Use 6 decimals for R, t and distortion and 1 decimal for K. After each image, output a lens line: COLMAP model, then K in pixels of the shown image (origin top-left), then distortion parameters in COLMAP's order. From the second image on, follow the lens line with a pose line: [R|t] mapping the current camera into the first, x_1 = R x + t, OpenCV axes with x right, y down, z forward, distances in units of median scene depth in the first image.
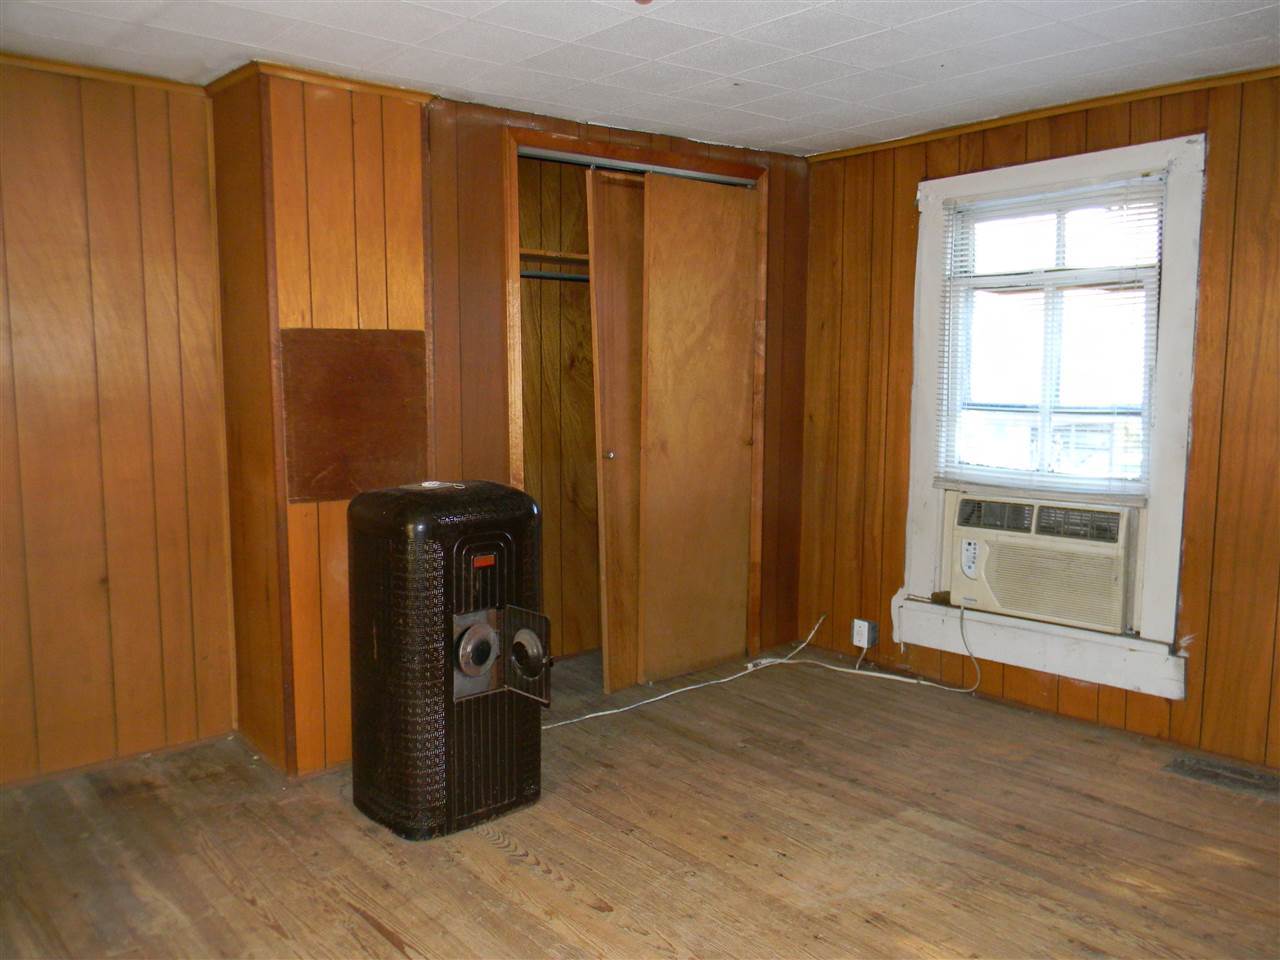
lens RADIAL K [[1069.1, 0, 642.6], [0, 1069.1, 476.2], [0, 0, 1]] dist [0.037118, -0.039944]
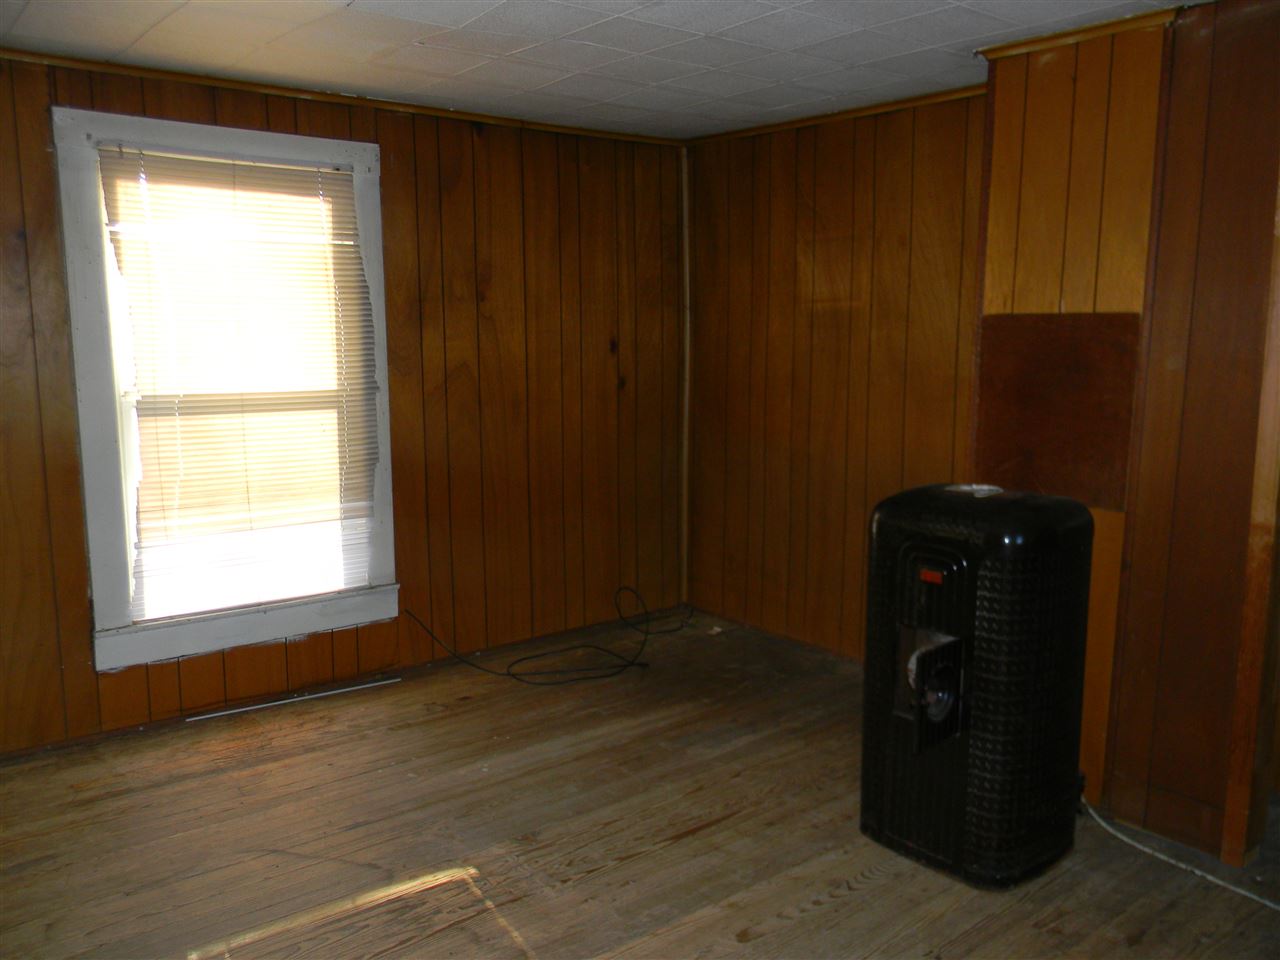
lens RADIAL K [[1069.1, 0, 642.3], [0, 1069.1, 484.3], [0, 0, 1]] dist [0.037118, -0.039944]
pose [[-0.044528, 0.146259, -0.988244, 0.679512], [-0.118300, 0.981493, 0.150590, -0.094126], [0.991979, 0.123615, -0.026401, 0.720042]]
